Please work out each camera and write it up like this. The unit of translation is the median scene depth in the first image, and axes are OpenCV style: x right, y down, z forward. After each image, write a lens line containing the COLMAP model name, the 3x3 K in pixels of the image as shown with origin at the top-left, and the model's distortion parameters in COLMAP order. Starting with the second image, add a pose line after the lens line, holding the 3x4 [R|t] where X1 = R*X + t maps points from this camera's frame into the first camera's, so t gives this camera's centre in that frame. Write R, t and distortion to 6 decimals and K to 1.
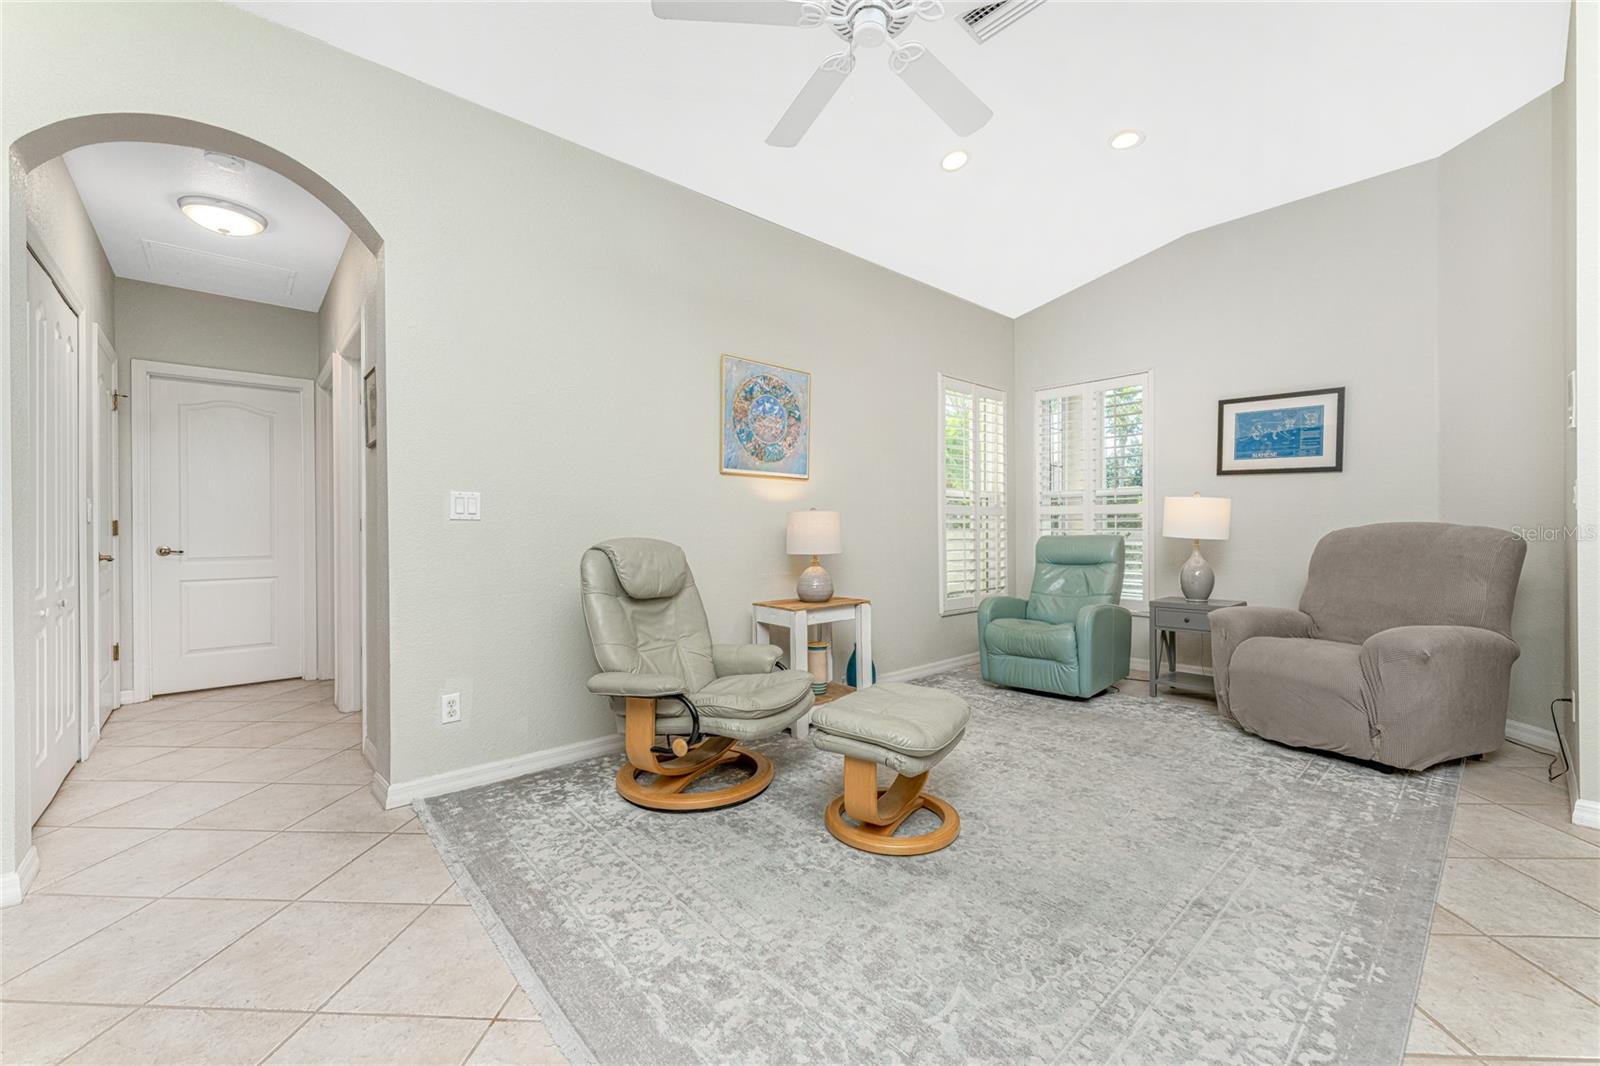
lens RADIAL K [[652.7, 0, 806.9], [0, 652.7, 527.7], [0, 0, 1]] dist [0.001387, -0.000108]
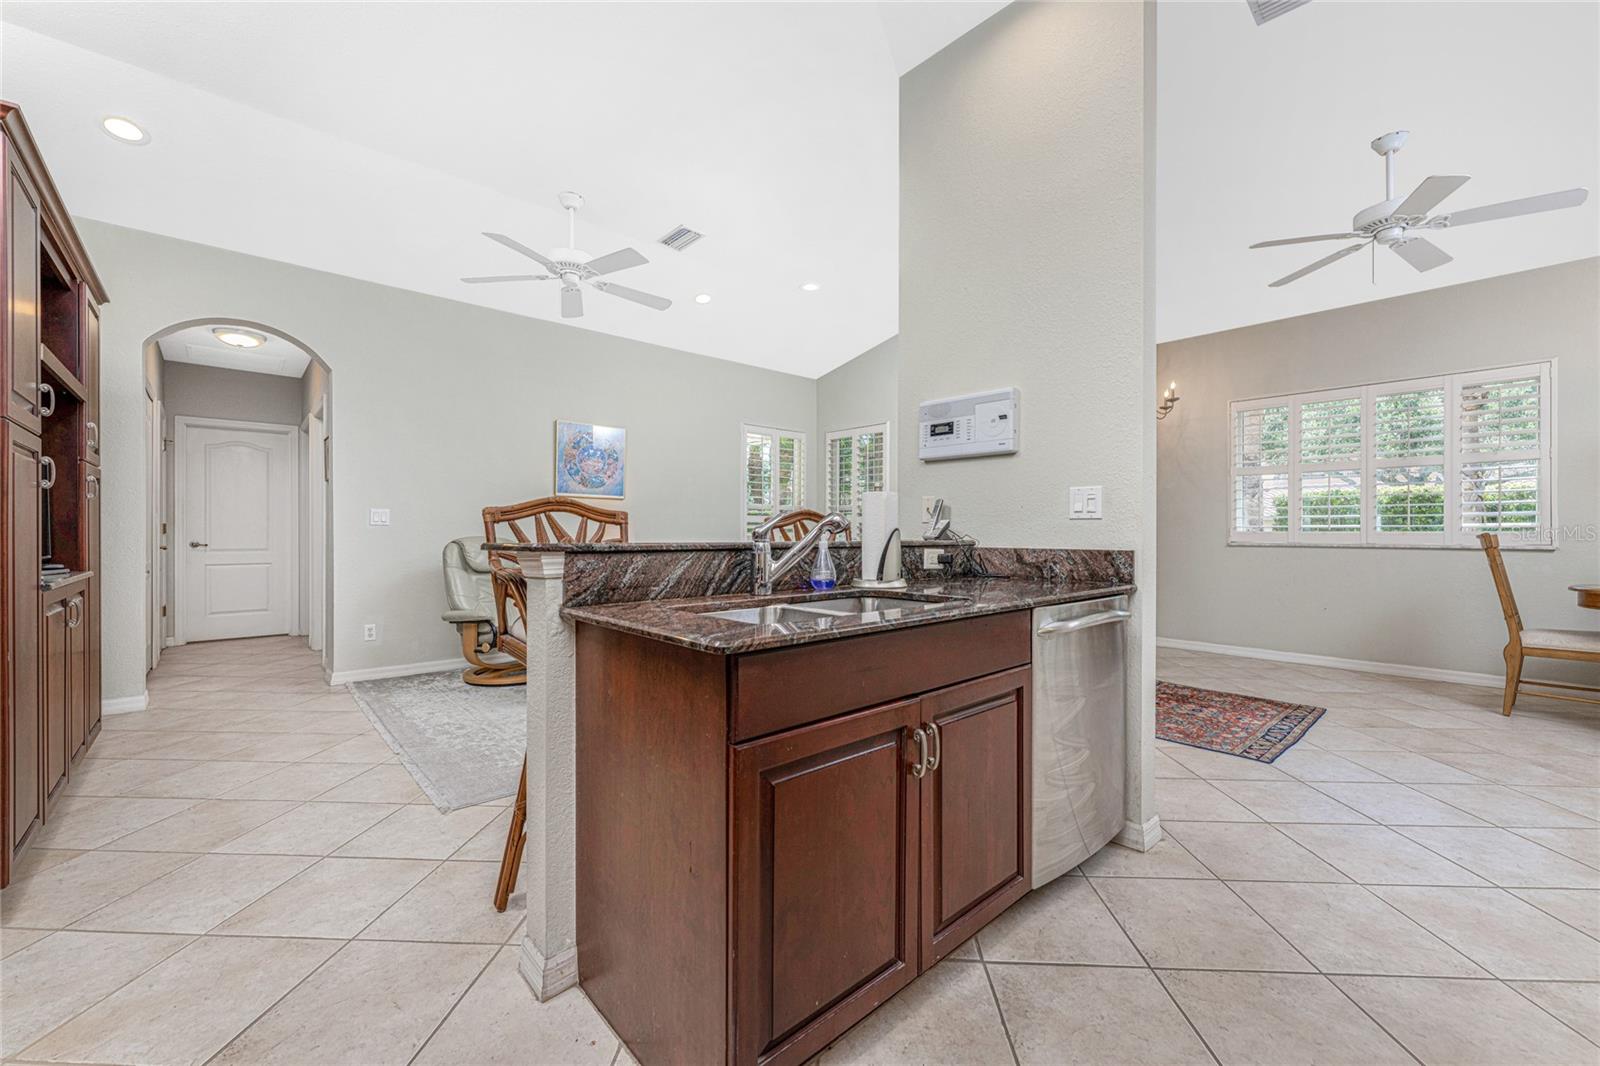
lens RADIAL K [[654.8, 0, 805.8], [0, 654.8, 533.1], [0, 0, 1]] dist [-0.002528, -0.000185]
pose [[0.999968, 0.006925, 0.003975, 0.452645], [-0.006932, 0.999975, 0.001684, -0.001275], [-0.003963, -0.001712, 0.999991, -0.558284]]
